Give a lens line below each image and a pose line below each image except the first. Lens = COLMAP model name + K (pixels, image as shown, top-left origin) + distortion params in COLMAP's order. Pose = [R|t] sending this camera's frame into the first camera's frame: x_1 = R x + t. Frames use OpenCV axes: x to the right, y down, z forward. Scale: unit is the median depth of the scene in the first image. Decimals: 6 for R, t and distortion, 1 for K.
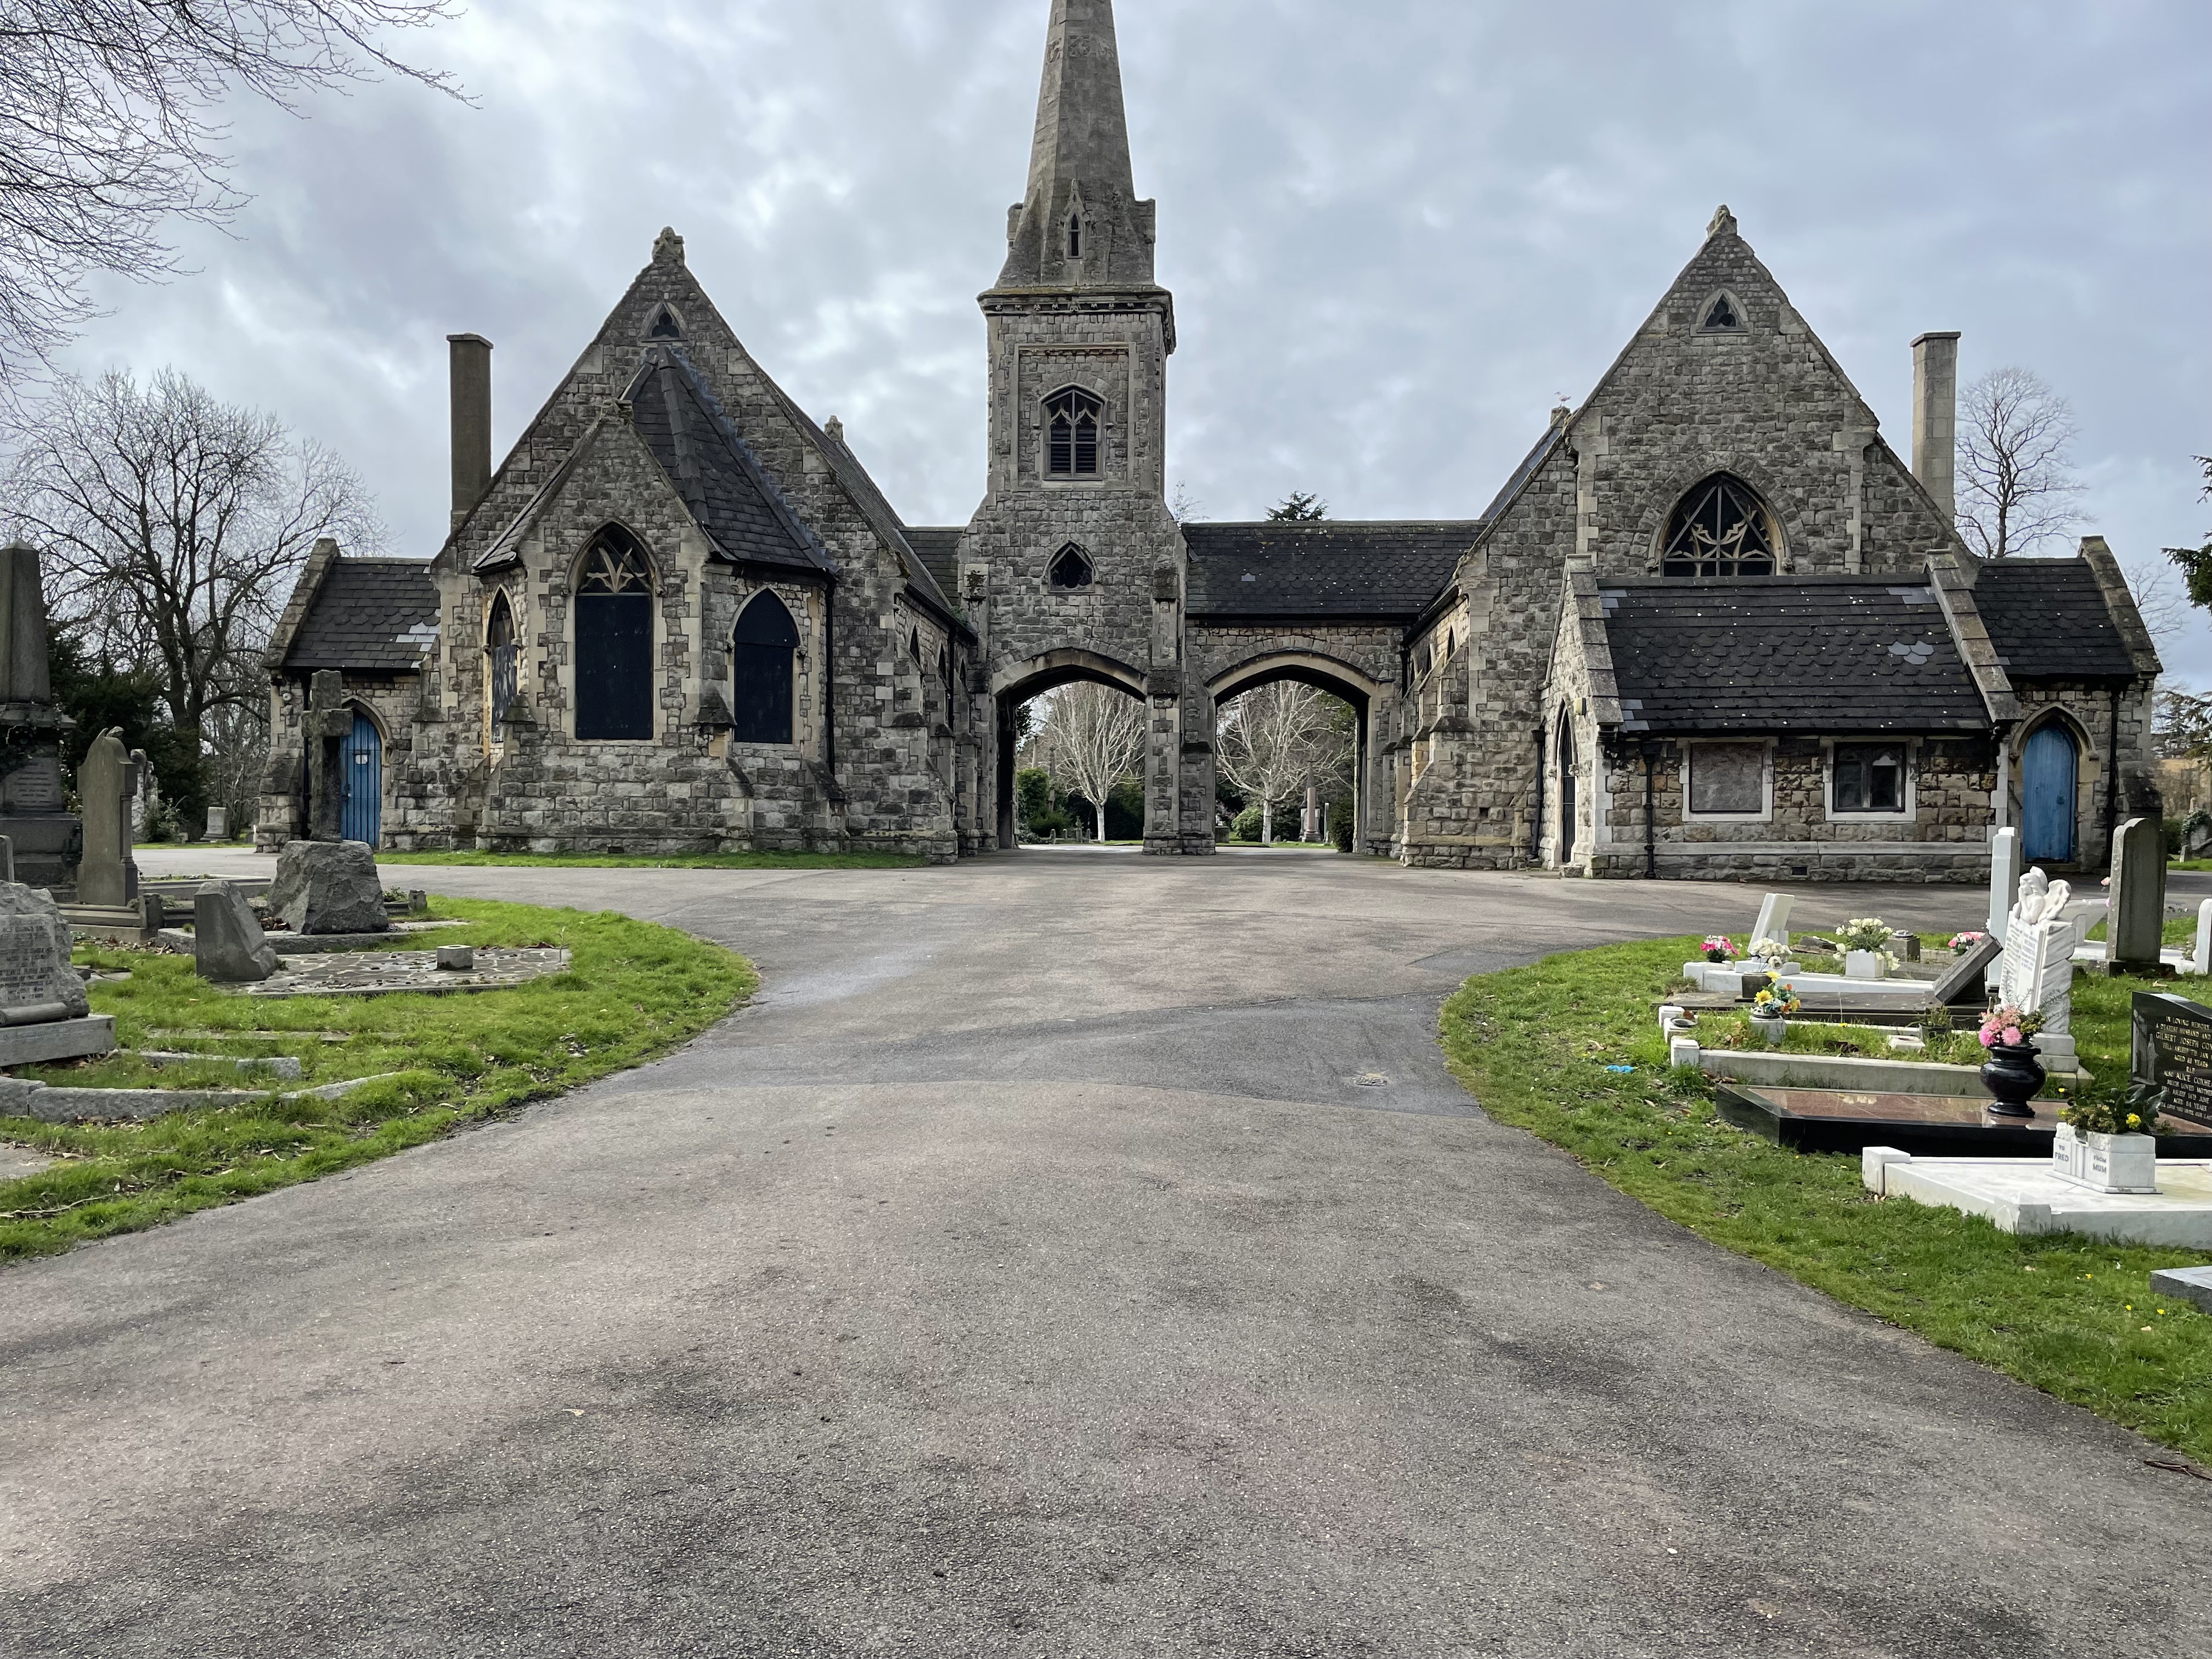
lens RADIAL K [[1661.1, 0, 1102.5], [0, 1661.1, 843.2], [0, 0, 1]] dist [0.097938, -0.124229]
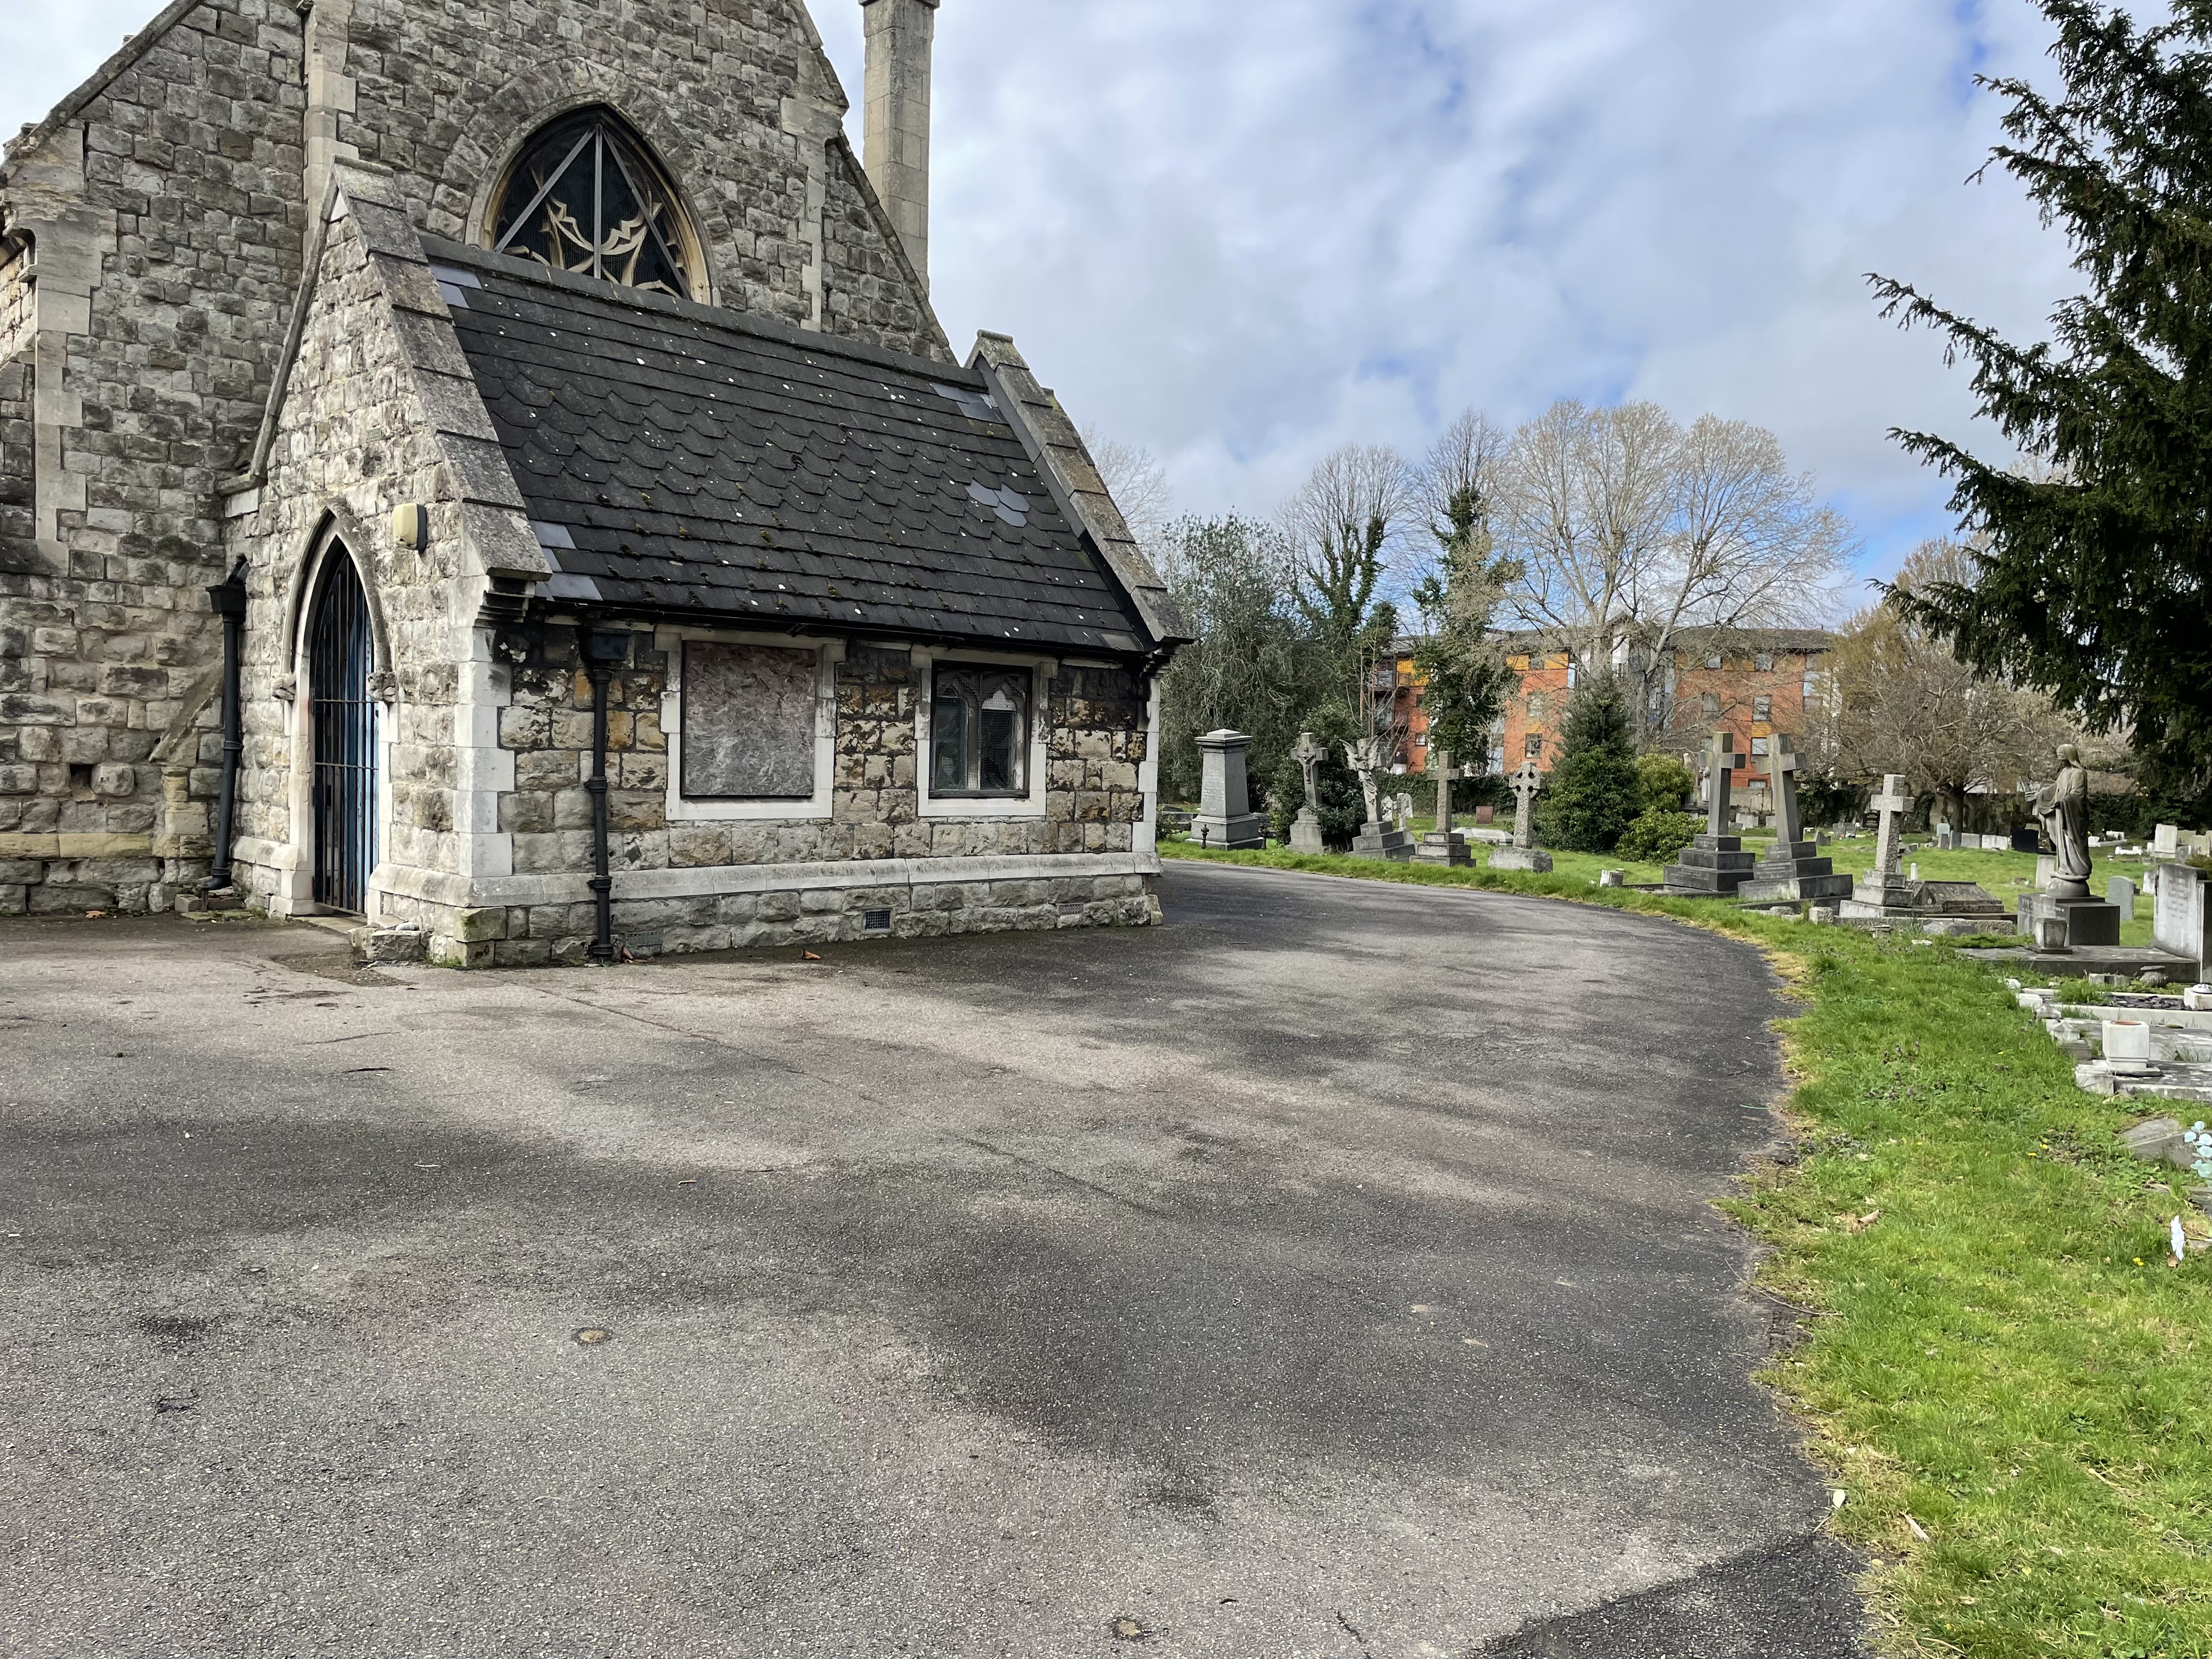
lens RADIAL K [[1661.1, 0, 1115.4], [0, 1661.1, 839.1], [0, 0, 1]] dist [0.097938, -0.124229]
pose [[0.661790, -0.020355, 0.749413, 0.085177], [-0.012576, 0.999189, 0.038244, -0.022426], [-0.749584, -0.034734, 0.660997, 0.541081]]
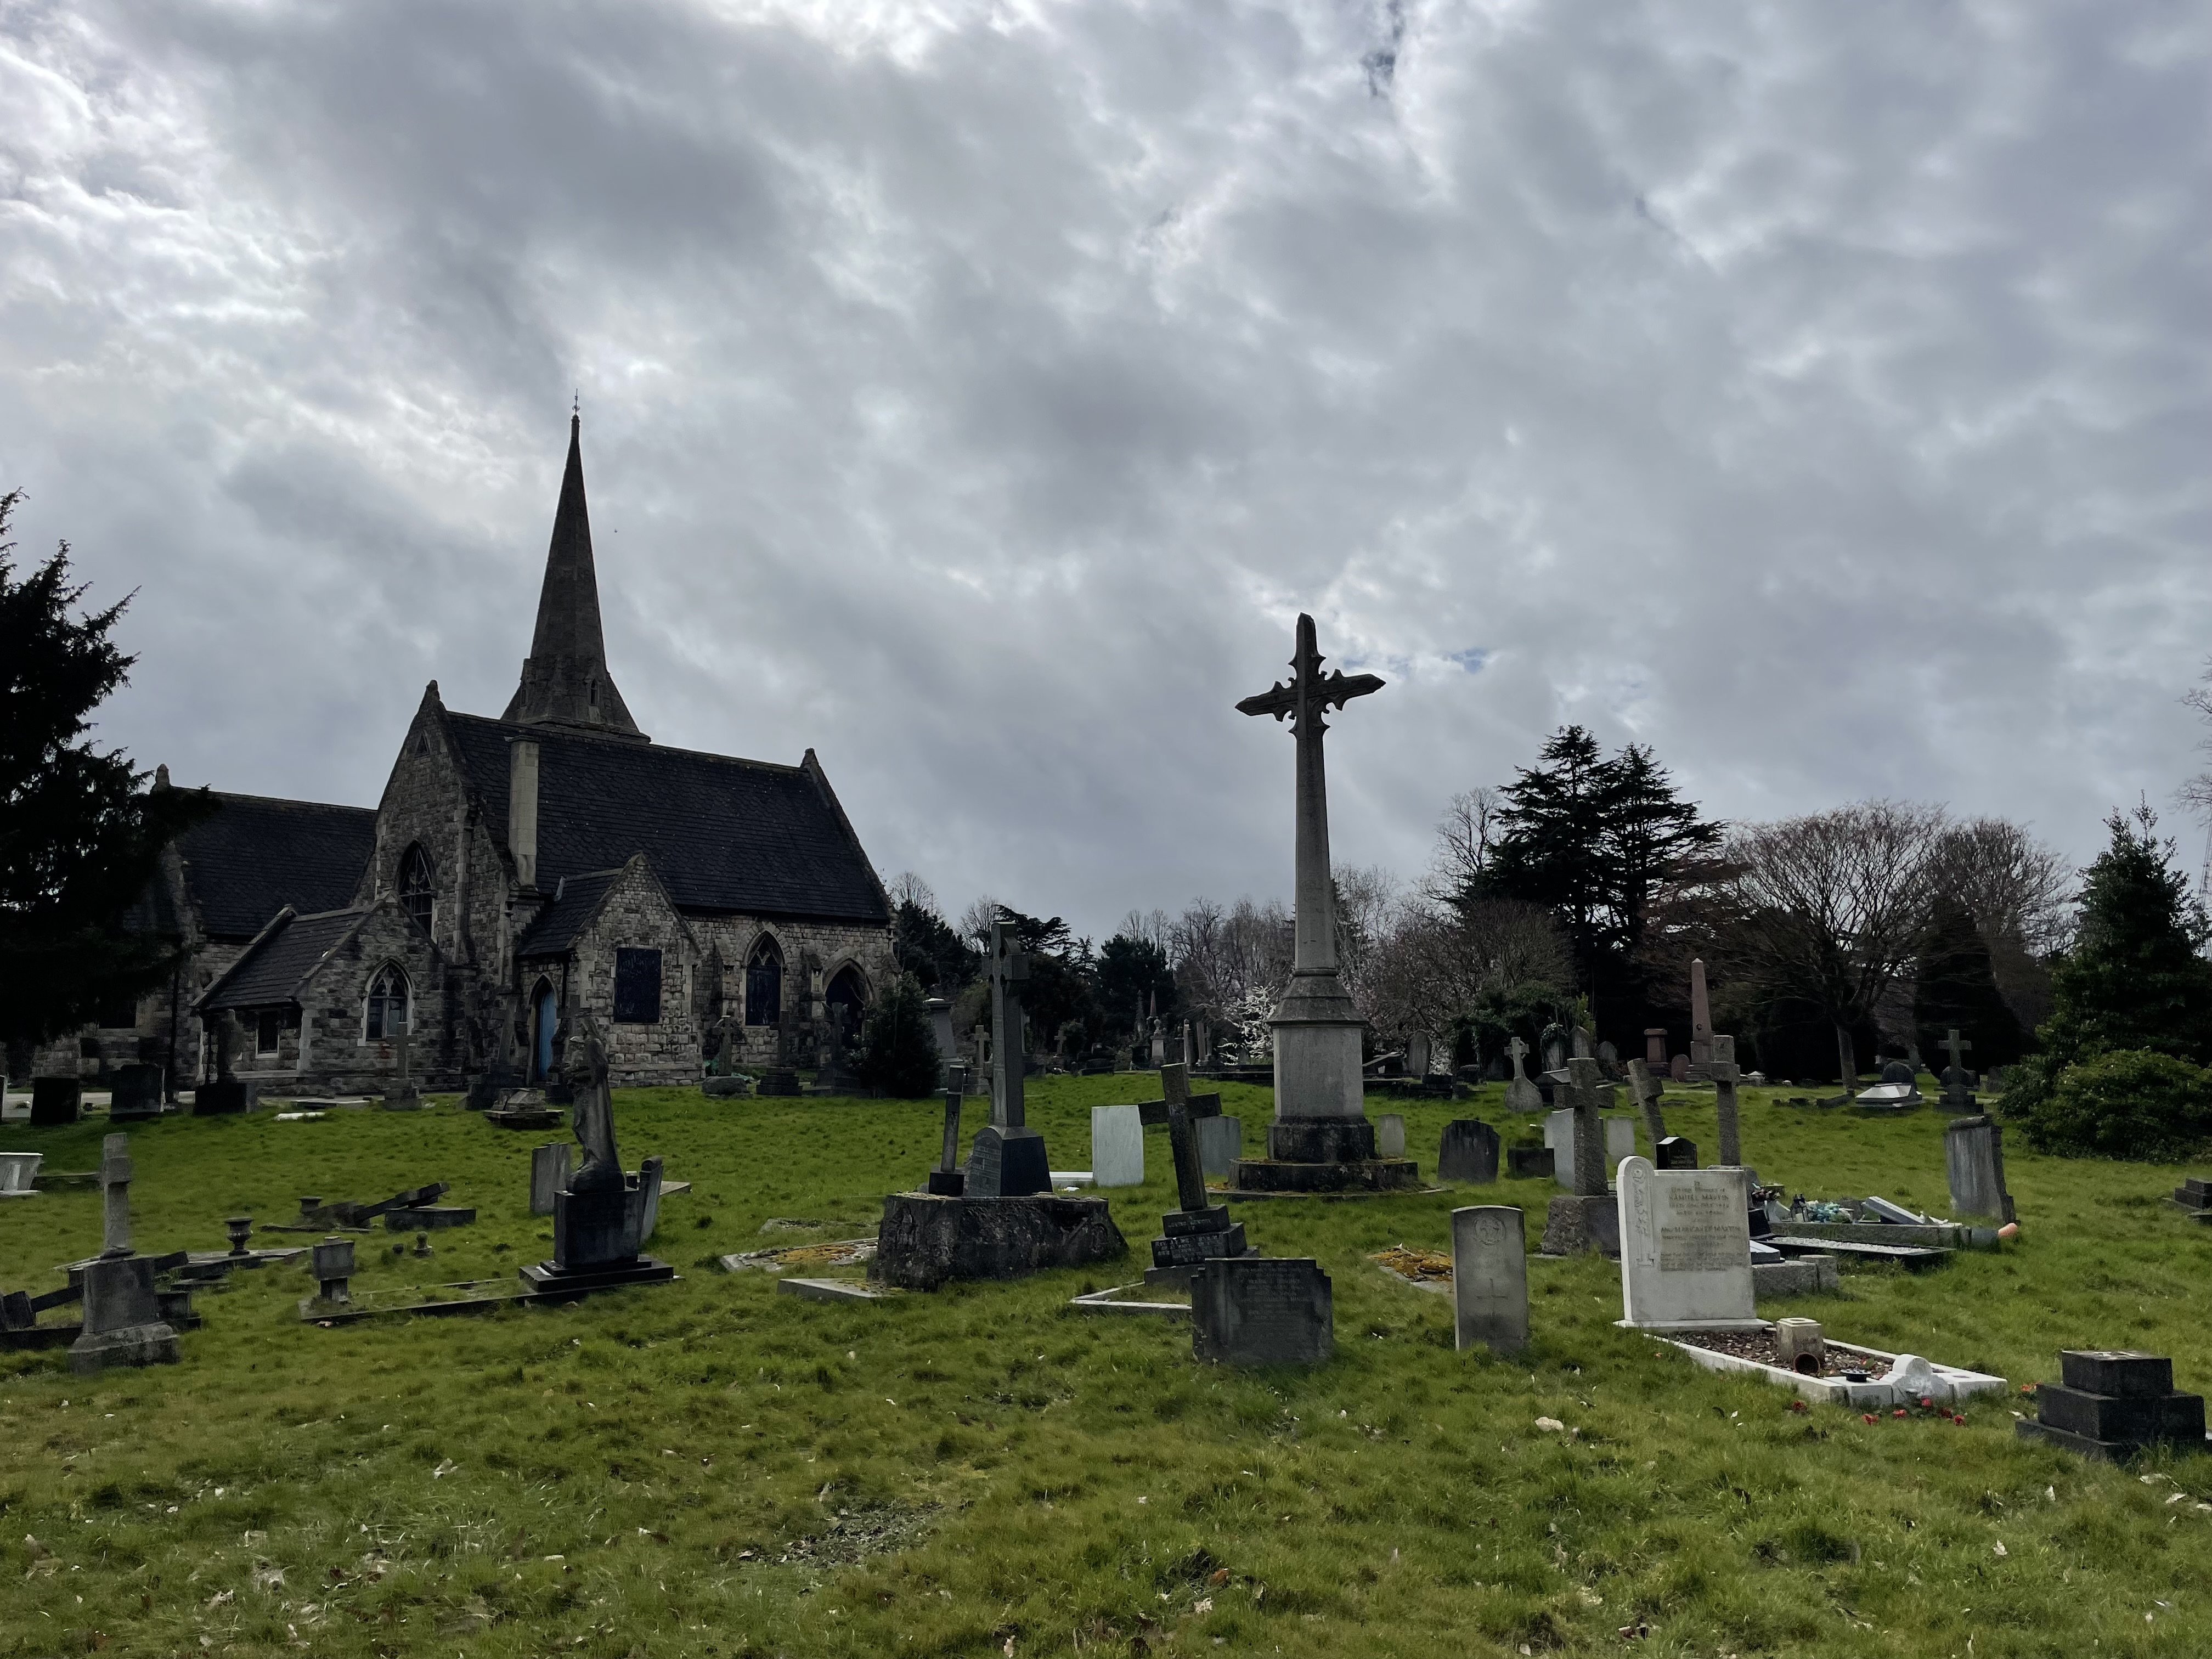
lens RADIAL K [[1661.1, 0, 1100.2], [0, 1661.1, 837.4], [0, 0, 1]] dist [0.097938, -0.124229]
pose [[0.800809, -0.098418, -0.590778, 1.846267], [0.011244, 0.988703, -0.149468, 0.025990], [0.598814, 0.113052, 0.792869, 0.109388]]
